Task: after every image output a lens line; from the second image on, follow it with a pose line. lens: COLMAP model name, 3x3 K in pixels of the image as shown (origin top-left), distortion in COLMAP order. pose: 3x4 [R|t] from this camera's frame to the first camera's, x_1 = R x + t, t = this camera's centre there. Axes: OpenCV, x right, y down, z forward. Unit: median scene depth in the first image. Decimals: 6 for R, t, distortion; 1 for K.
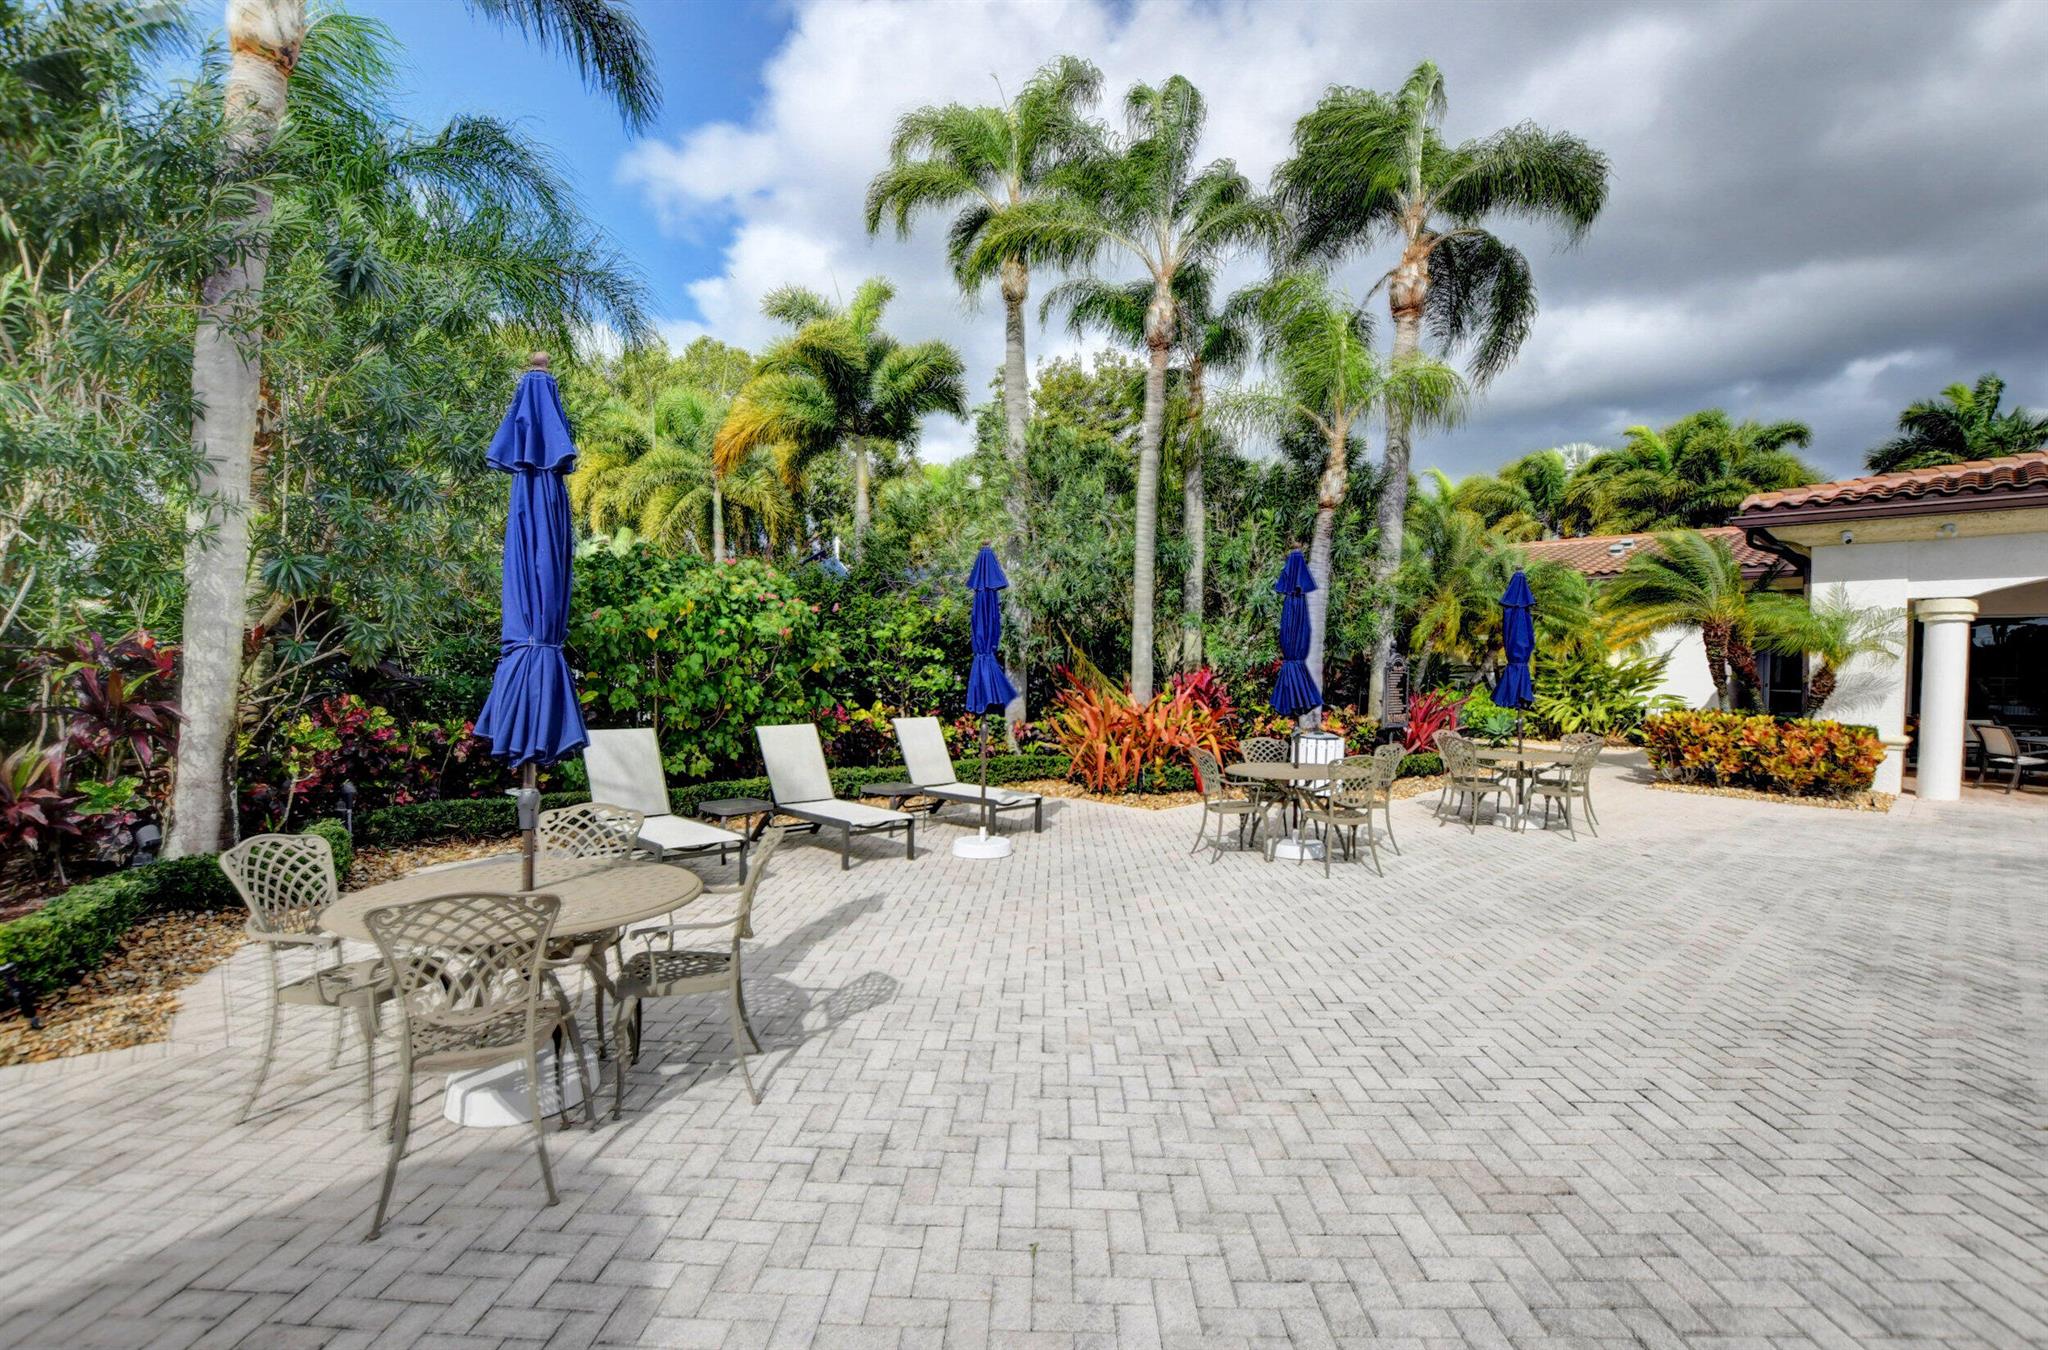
lens RADIAL K [[923.2, 0, 956.4], [0, 923.2, 666.9], [0, 0, 1]] dist [-0.021258, 0.002686]
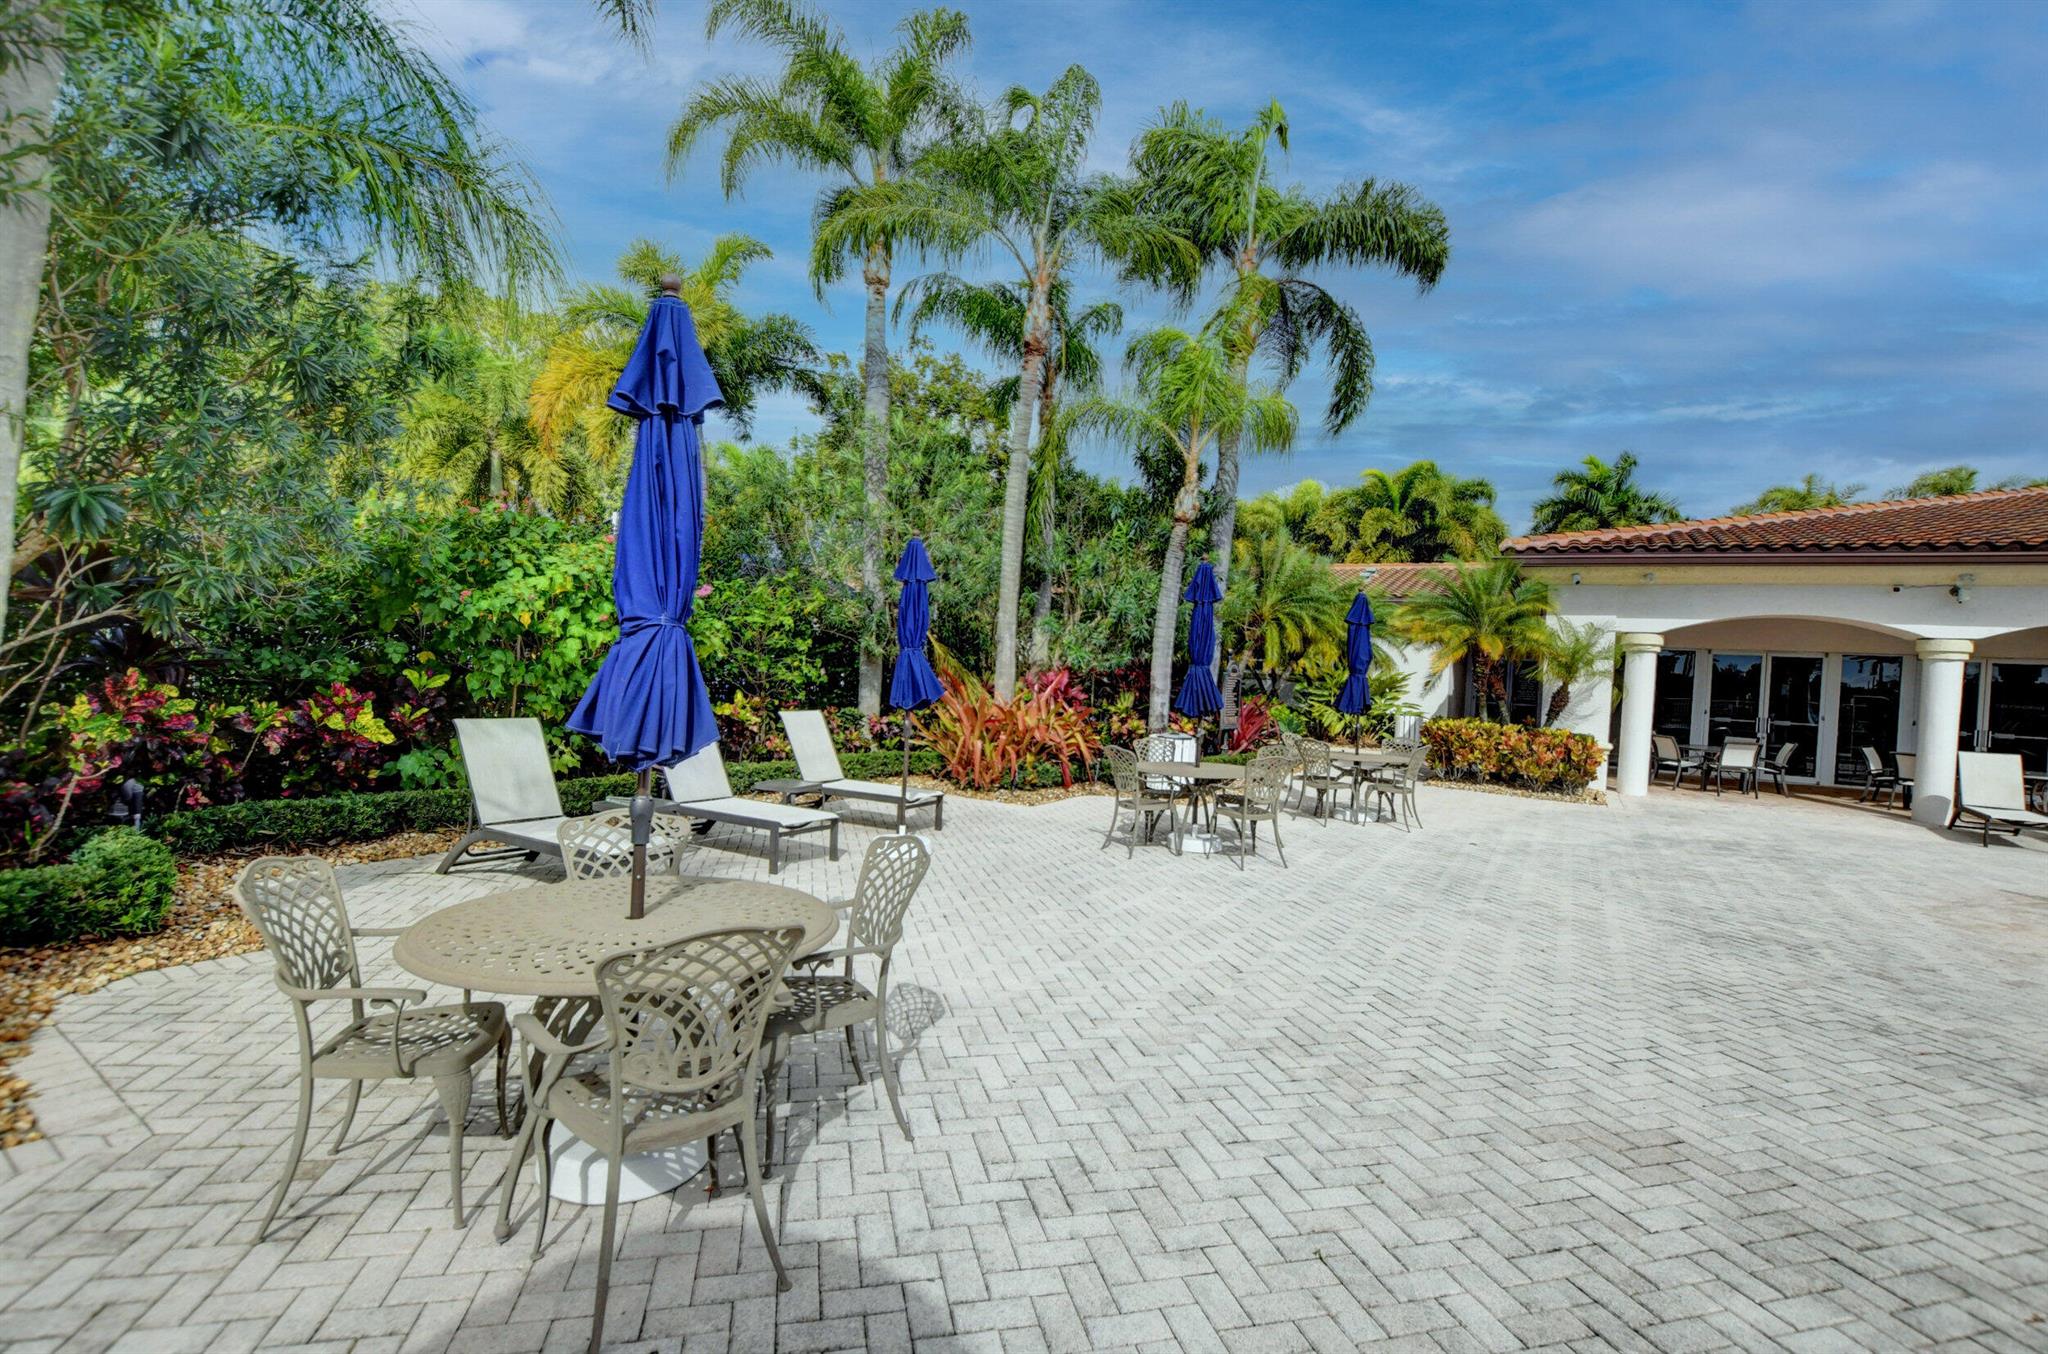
lens RADIAL K [[923.2, 0, 954.0], [0, 923.2, 684.3], [0, 0, 1]] dist [-0.021258, 0.002686]
pose [[0.961827, 0.028664, 0.272153, -0.177958], [-0.036038, 0.999105, 0.022134, 0.000732], [-0.271275, -0.031097, 0.961999, 0.050150]]
